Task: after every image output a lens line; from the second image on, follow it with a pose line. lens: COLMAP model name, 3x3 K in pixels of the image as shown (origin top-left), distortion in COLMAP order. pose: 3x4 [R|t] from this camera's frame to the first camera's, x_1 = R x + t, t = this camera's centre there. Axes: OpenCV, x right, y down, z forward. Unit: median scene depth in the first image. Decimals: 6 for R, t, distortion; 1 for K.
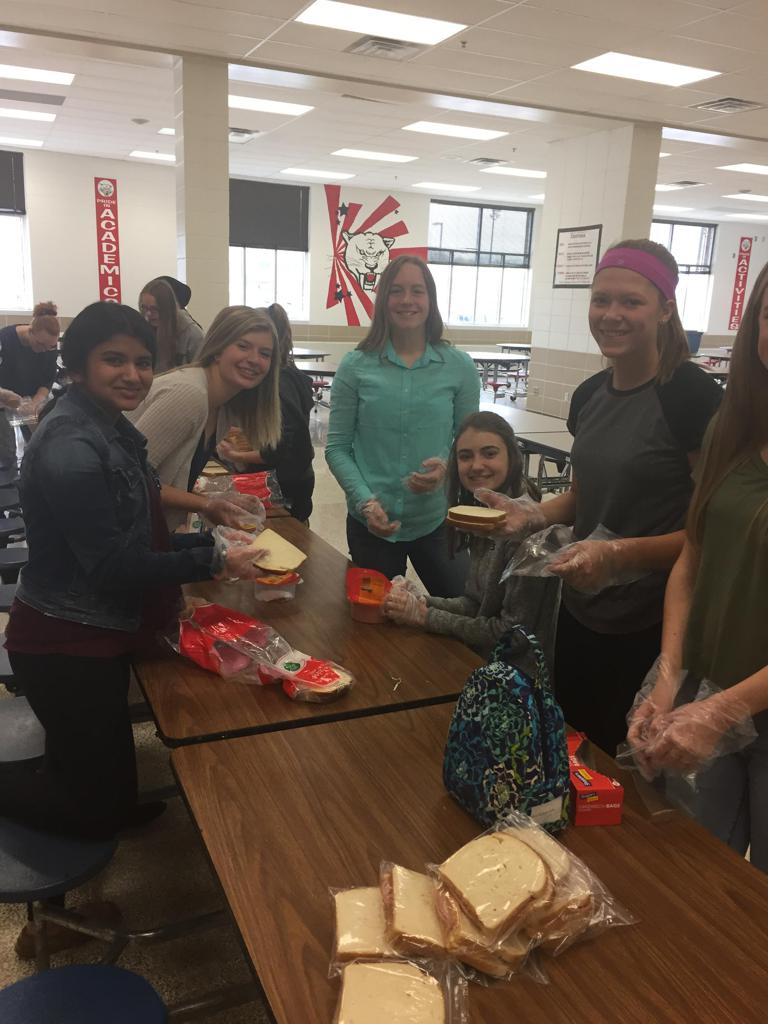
lens RADIAL K [[869.9, 0, 386.3], [0, 869.9, 508.3], [0, 0, 1]] dist [0.094534, -0.133848]
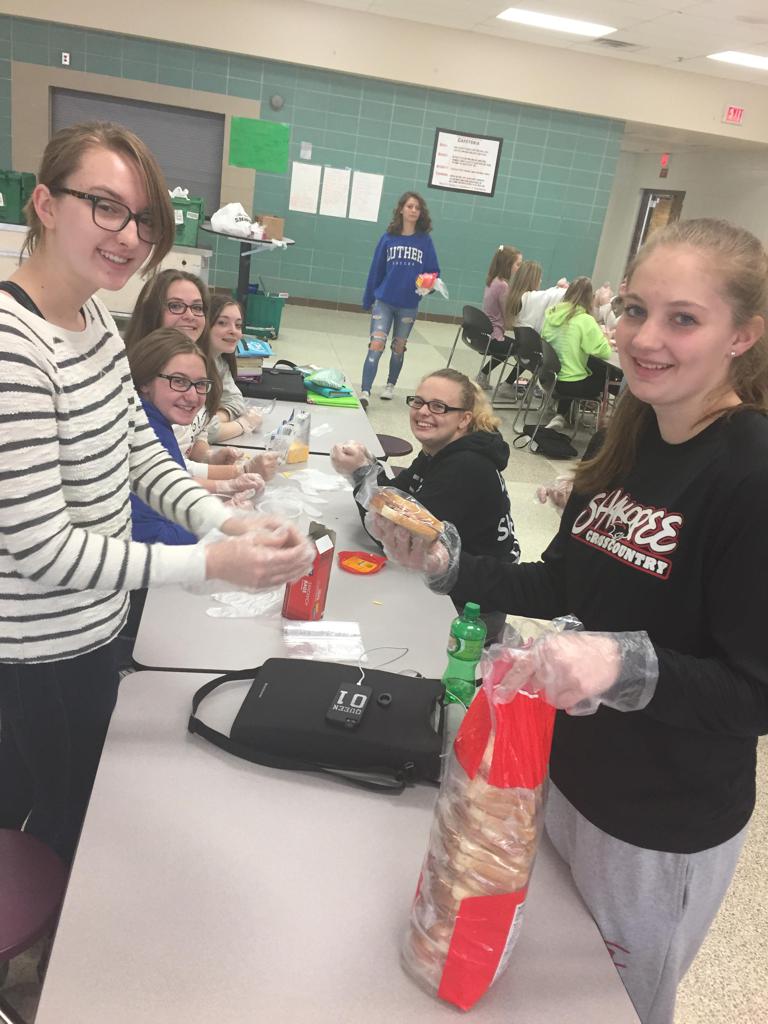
lens RADIAL K [[869.9, 0, 386.6], [0, 869.9, 512.8], [0, 0, 1]] dist [0.094534, -0.133848]
pose [[0.272415, -0.346018, 0.897810, -0.793832], [0.091971, 0.938191, 0.333675, -0.218642], [-0.957774, -0.008325, 0.287401, 0.677542]]
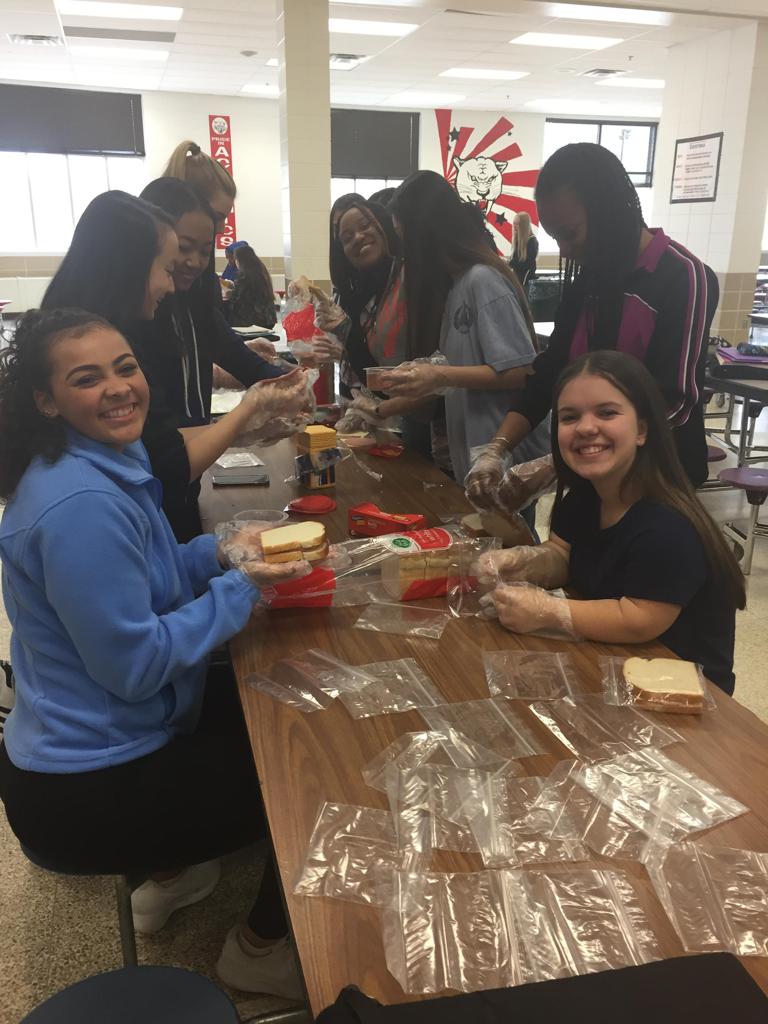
lens RADIAL K [[869.9, 0, 386.5], [0, 869.9, 510.7], [0, 0, 1]] dist [0.094534, -0.133848]
pose [[0.990711, 0.004418, -0.135914, 0.015213], [0.005049, 0.997588, 0.069229, 0.012419], [0.135892, -0.069272, 0.988299, -0.011623]]
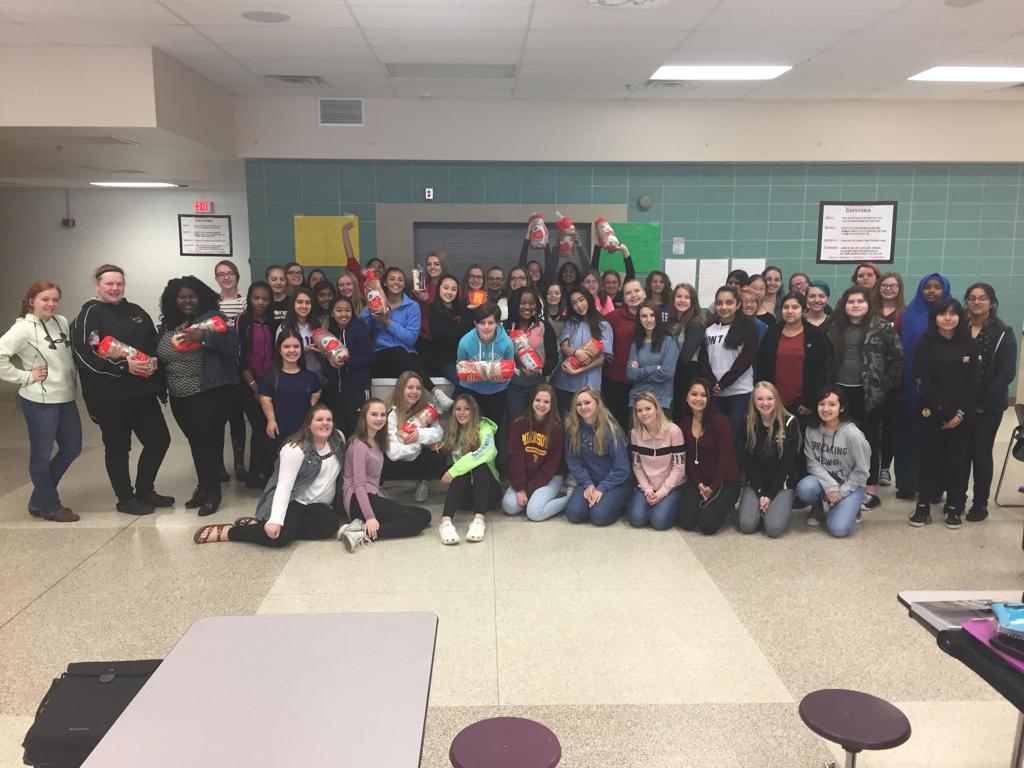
lens RADIAL K [[869.9, 0, 512.4], [0, 869.9, 381.4], [0, 0, 1]] dist [0.094534, -0.133848]
pose [[0.377495, -0.179226, 0.908502, -0.711360], [0.222078, 0.969982, 0.099078, -0.265507], [-0.898988, 0.164357, 0.405965, 0.845354]]
